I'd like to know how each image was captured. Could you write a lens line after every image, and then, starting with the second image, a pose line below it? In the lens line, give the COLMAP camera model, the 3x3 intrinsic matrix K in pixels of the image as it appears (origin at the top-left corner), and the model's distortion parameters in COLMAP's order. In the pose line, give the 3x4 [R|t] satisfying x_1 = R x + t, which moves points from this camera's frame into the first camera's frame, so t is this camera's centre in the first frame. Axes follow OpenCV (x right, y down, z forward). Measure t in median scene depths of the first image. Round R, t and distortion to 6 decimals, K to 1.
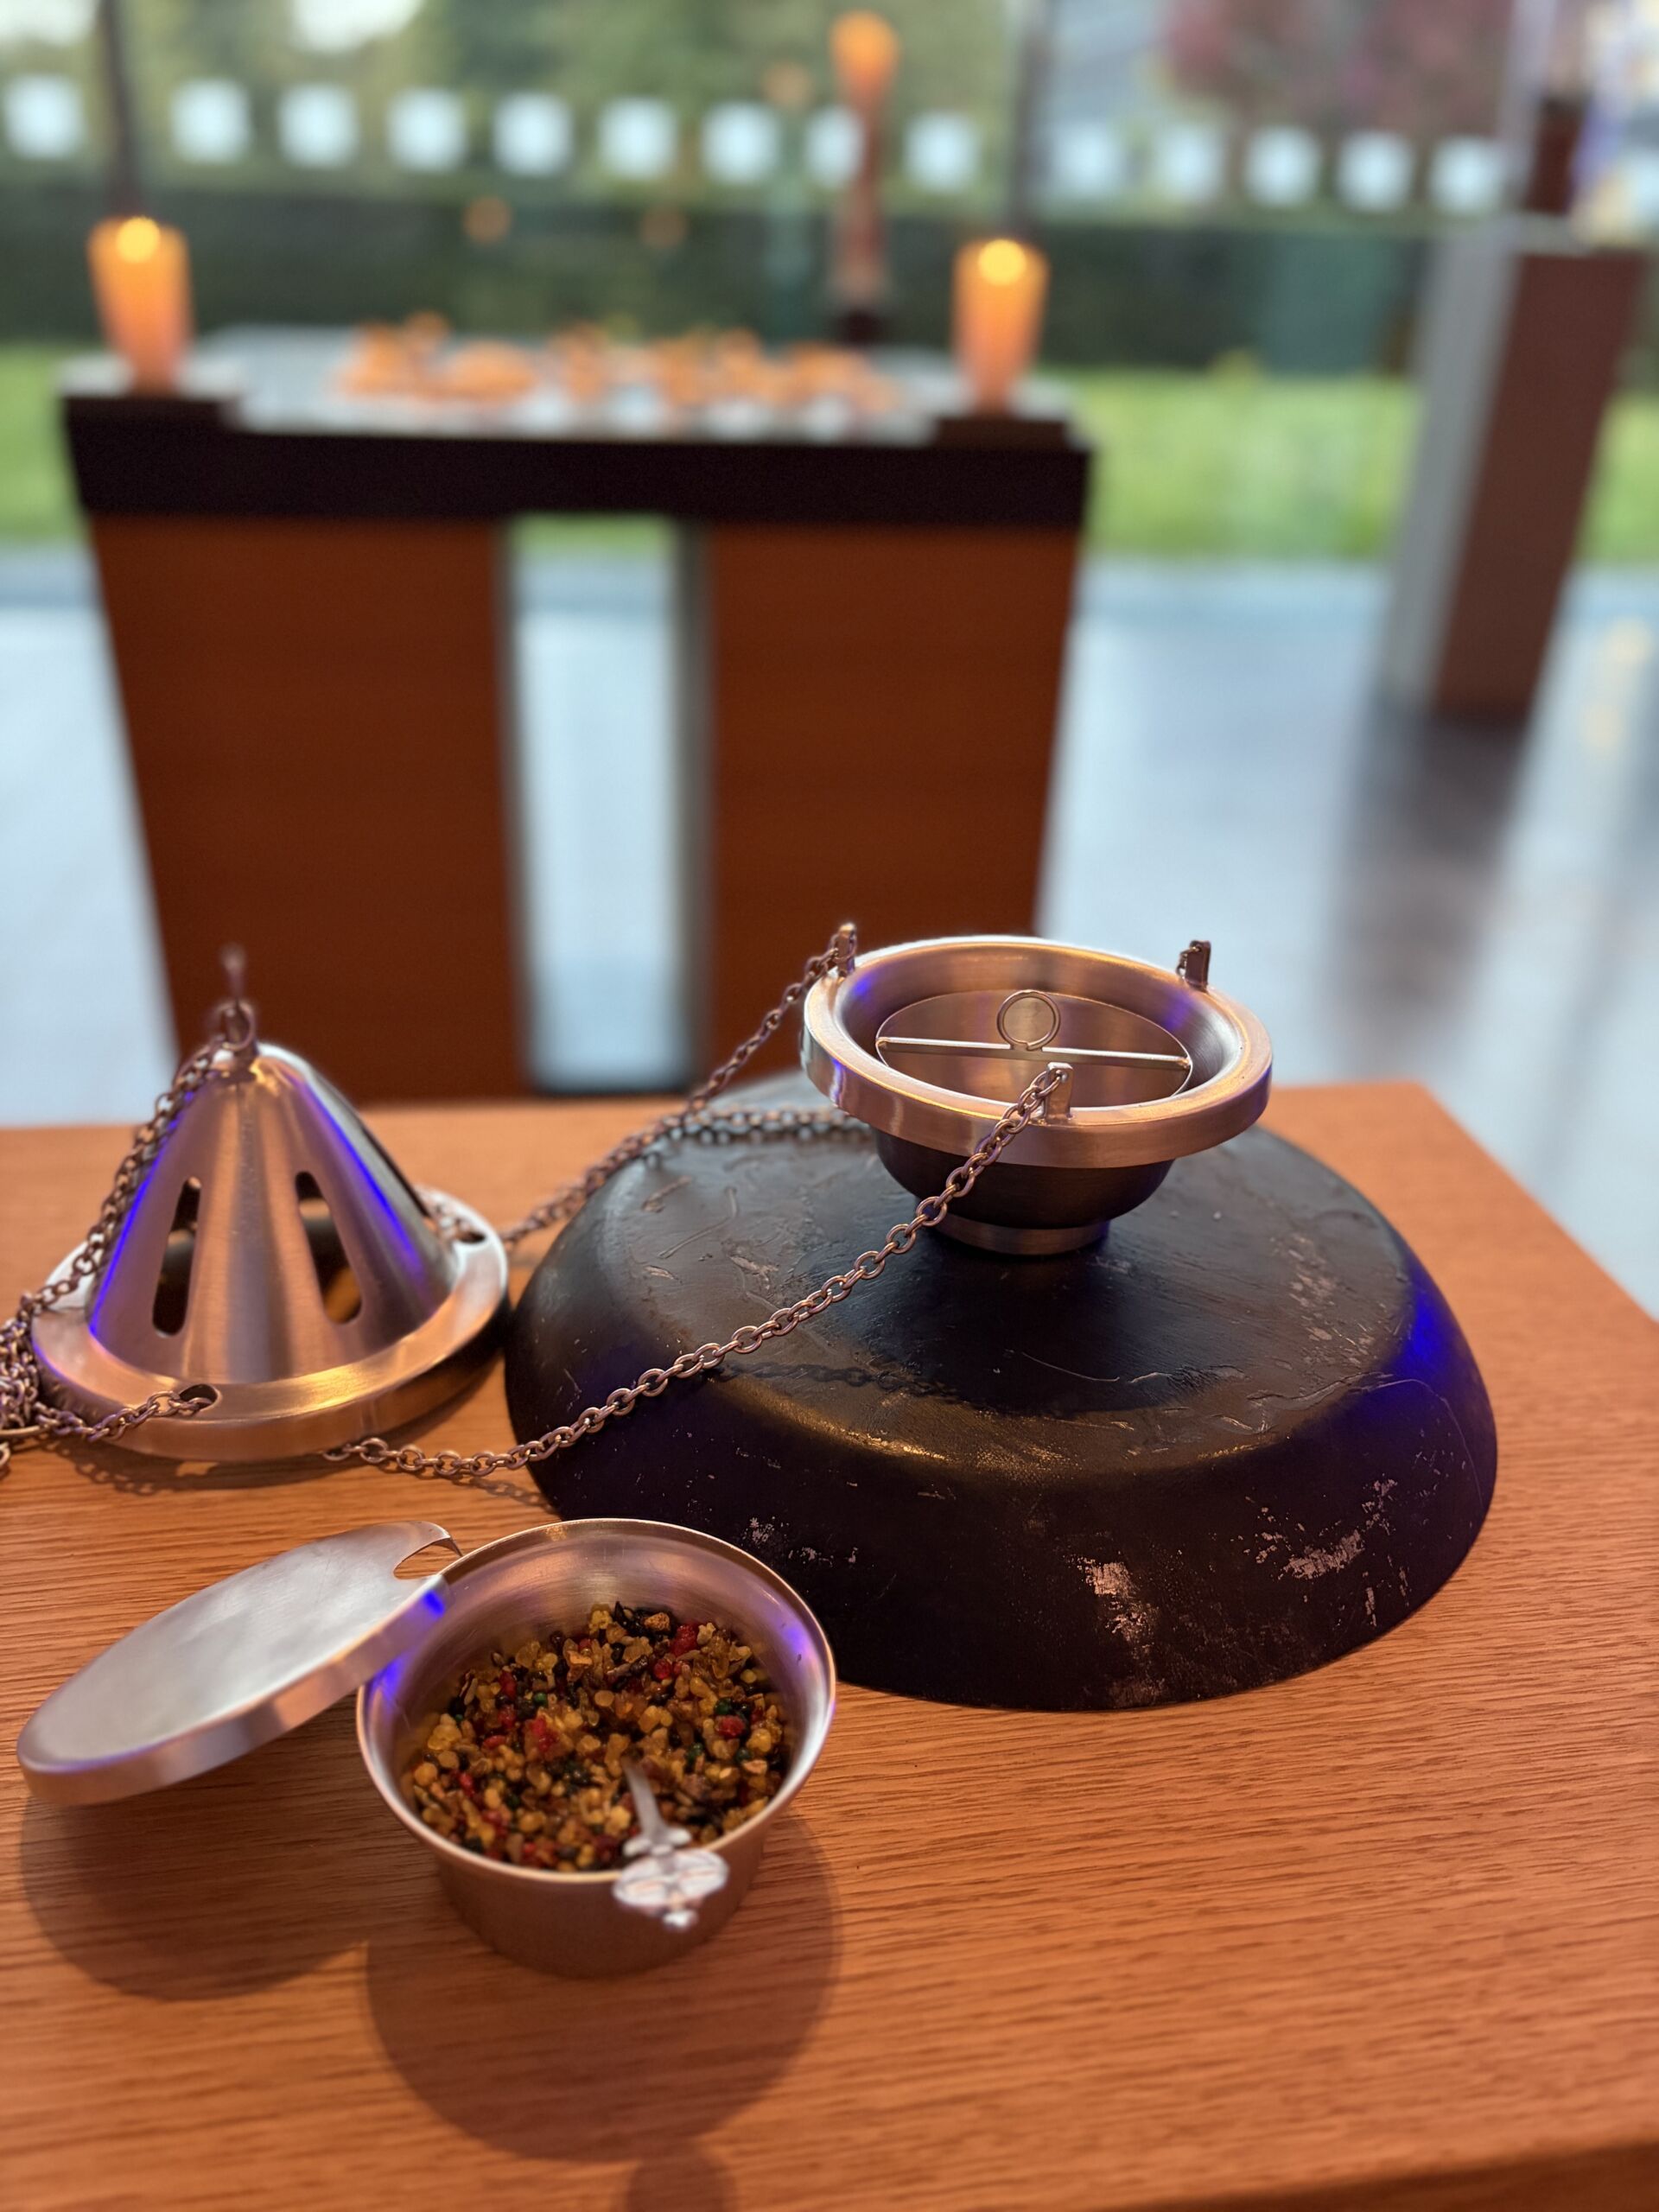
lens RADIAL K [[1624.5, 0, 837.6], [0, 1624.5, 1101.5], [0, 0, 1]] dist [-0.039422, -0.004931]
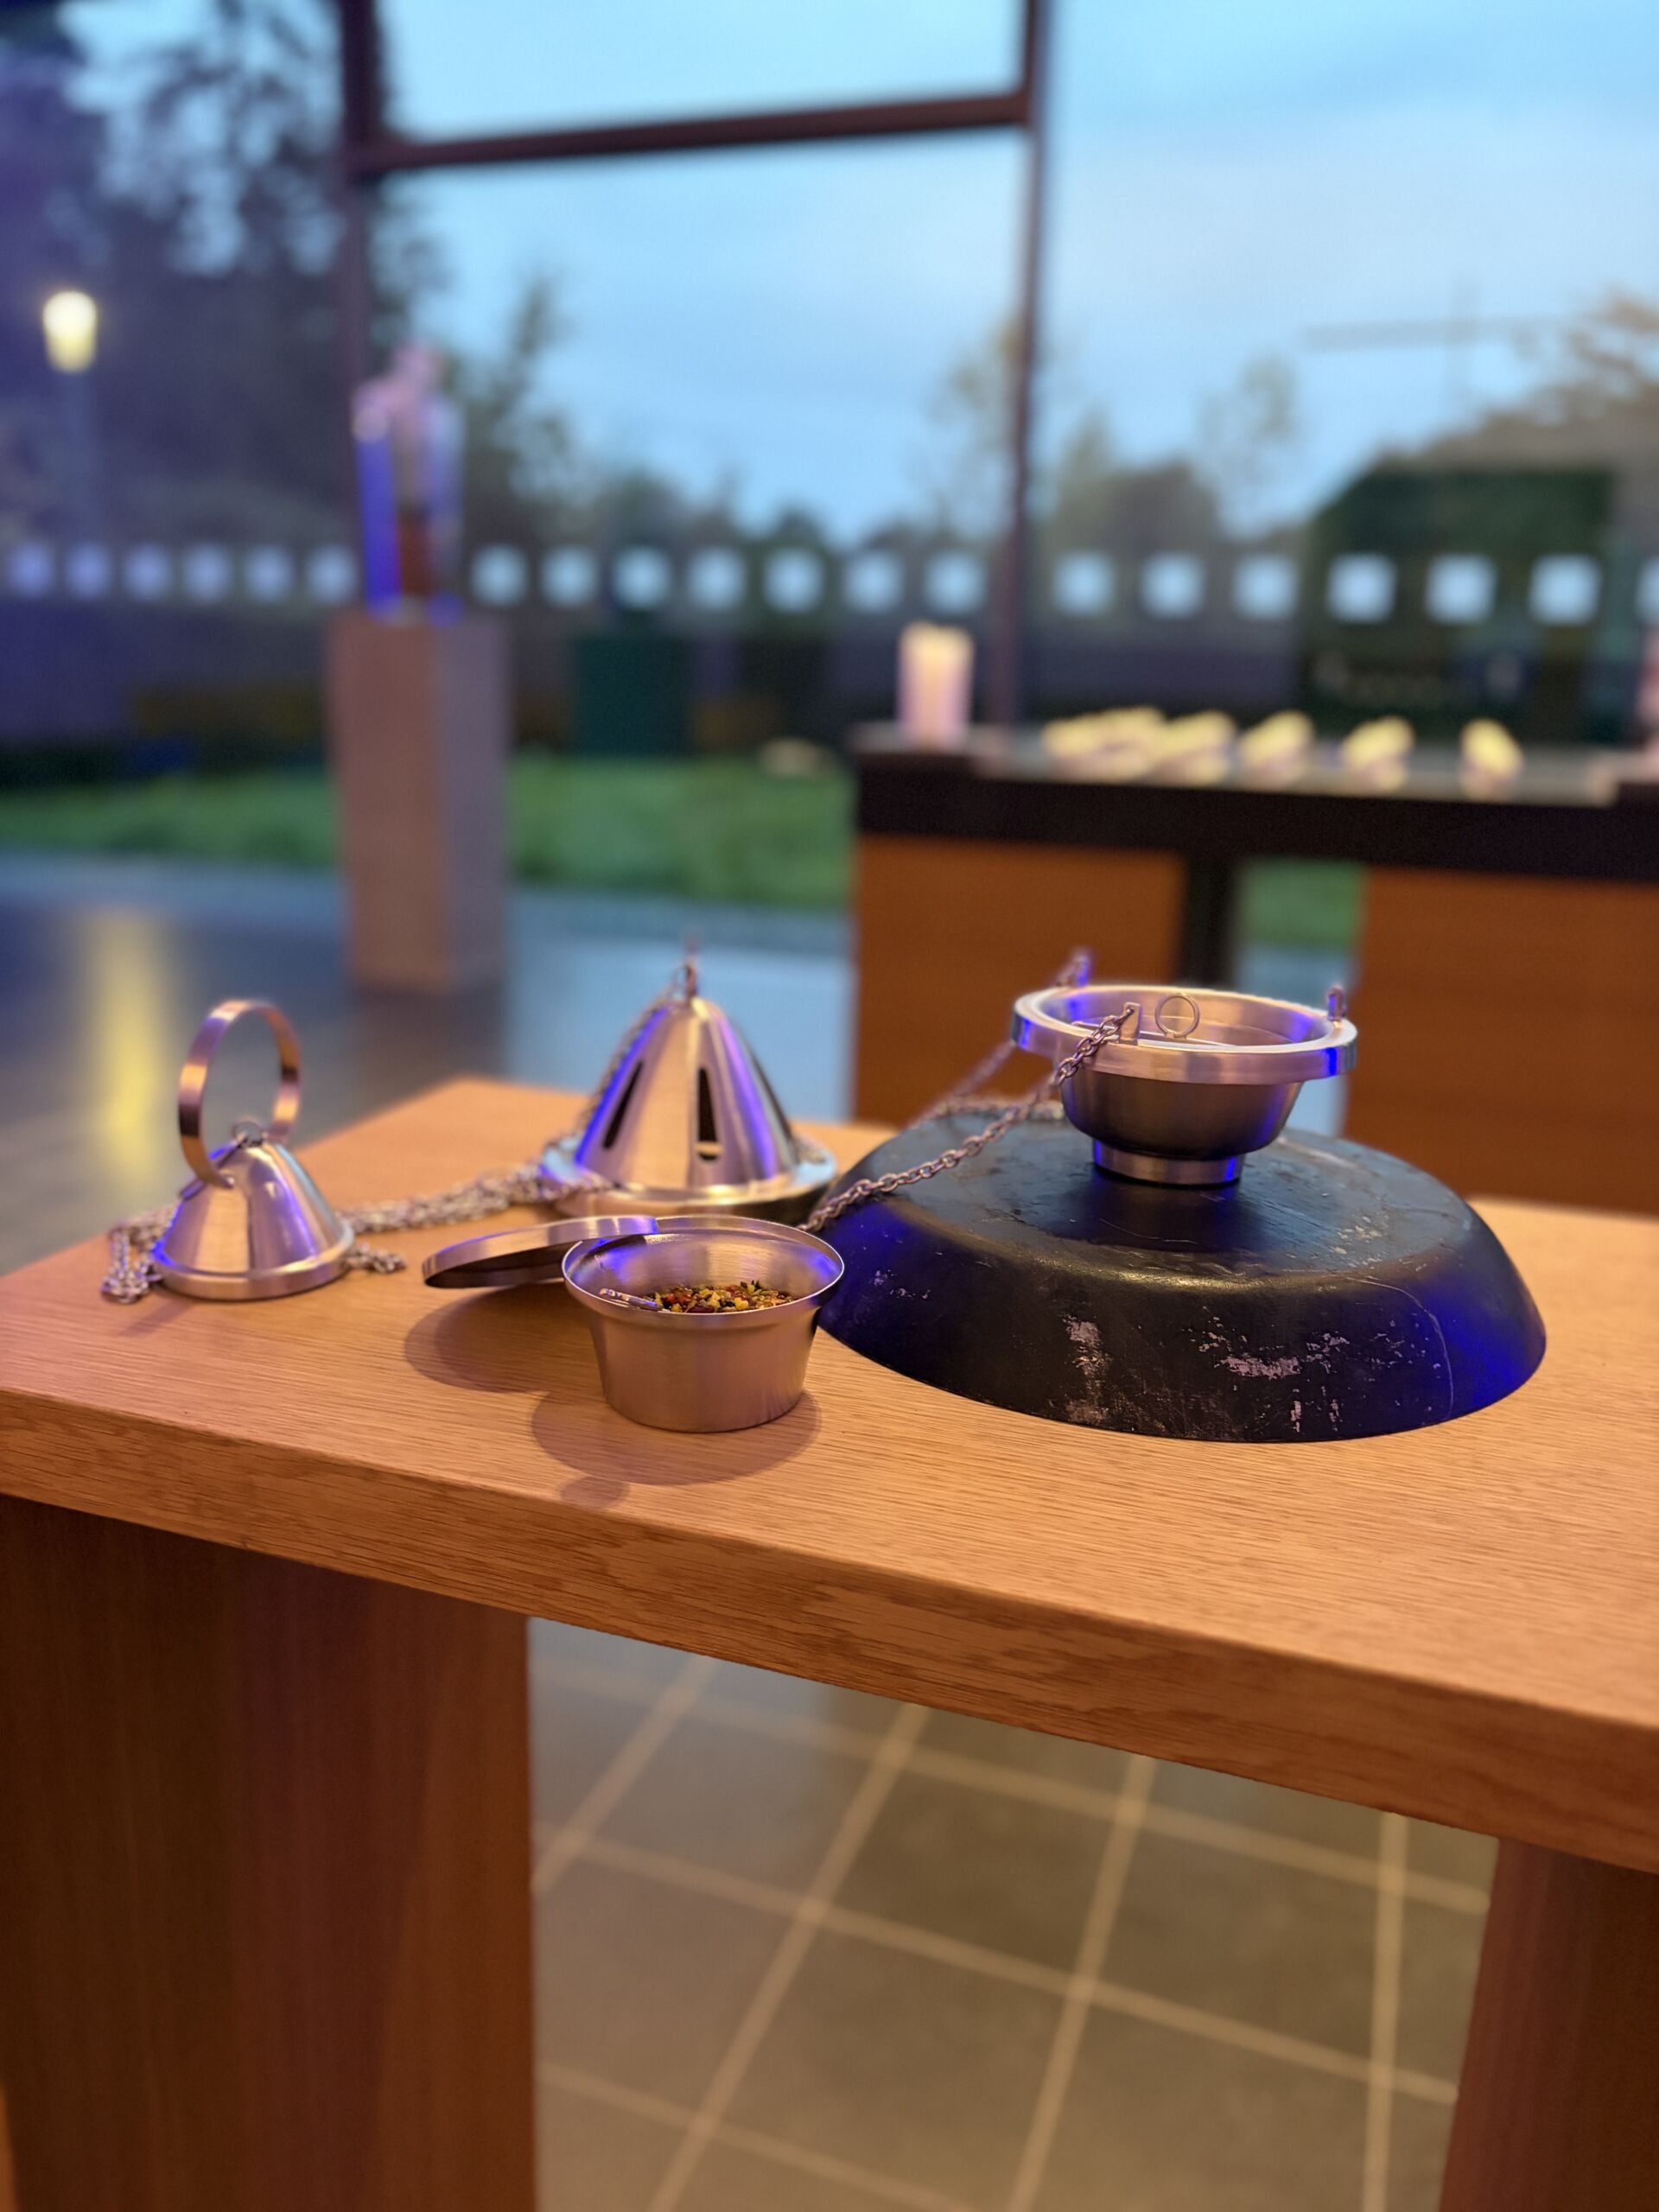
lens RADIAL K [[1624.5, 0, 821.1], [0, 1624.5, 1106.6], [0, 0, 1]] dist [-0.039422, -0.004931]
pose [[0.883387, 0.092597, -0.459405, 0.599190], [-0.199104, 0.961572, -0.189043, 0.417614], [0.424246, 0.258467, 0.867877, -0.391117]]
